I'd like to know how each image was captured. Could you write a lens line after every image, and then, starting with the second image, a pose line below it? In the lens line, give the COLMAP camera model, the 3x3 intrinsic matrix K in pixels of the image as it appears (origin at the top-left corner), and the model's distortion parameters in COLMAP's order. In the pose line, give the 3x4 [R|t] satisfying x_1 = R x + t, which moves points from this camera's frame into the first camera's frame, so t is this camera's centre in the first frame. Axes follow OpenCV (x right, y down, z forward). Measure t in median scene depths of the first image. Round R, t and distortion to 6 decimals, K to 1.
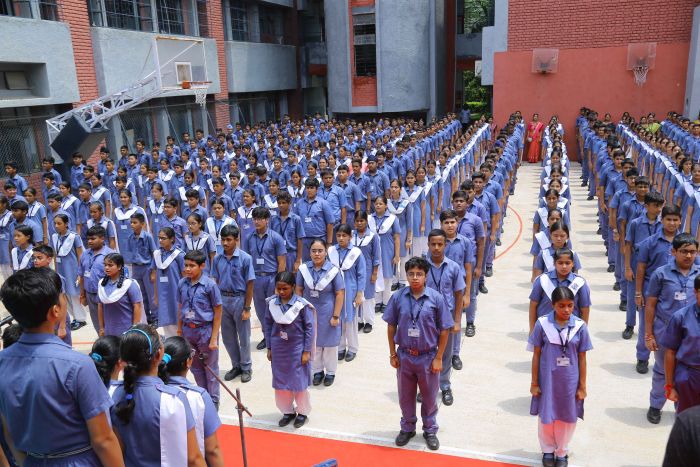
lens RADIAL K [[622.0, 0, 345.9], [0, 622.0, 236.0], [0, 0, 1]] dist [-0.019534, 0.029693]
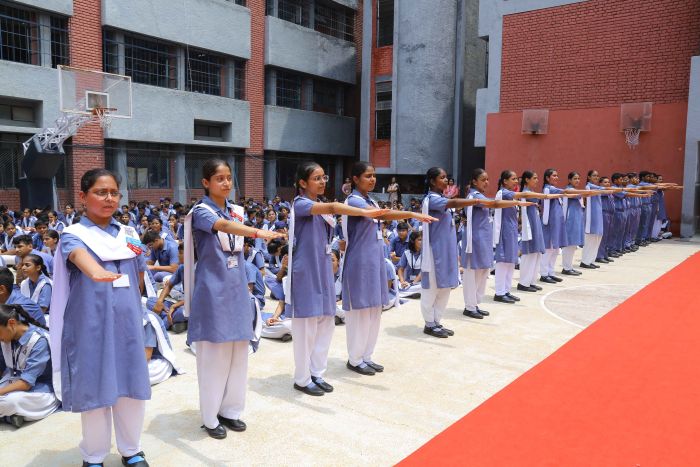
lens RADIAL K [[556.7, 0, 351.9], [0, 556.7, 231.2], [0, 0, 1]] dist [-0.034046, 0.019991]
pose [[0.950993, 0.080690, -0.298499, 0.309118], [-0.123679, 0.984028, -0.128030, 0.024605], [0.283401, 0.158674, 0.945783, 0.139431]]
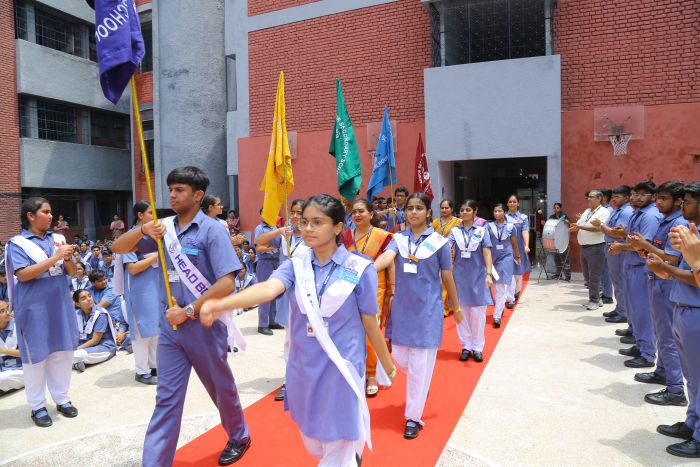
lens RADIAL K [[469.0, 0, 347.7], [0, 469.0, 233.6], [0, 0, 1]] dist [-0.064877, 0.007391]
pose [[0.997625, 0.019735, -0.065996, 0.437146], [-0.032241, 0.980432, -0.194200, -0.038187], [0.060872, 0.195867, 0.978739, 0.380867]]
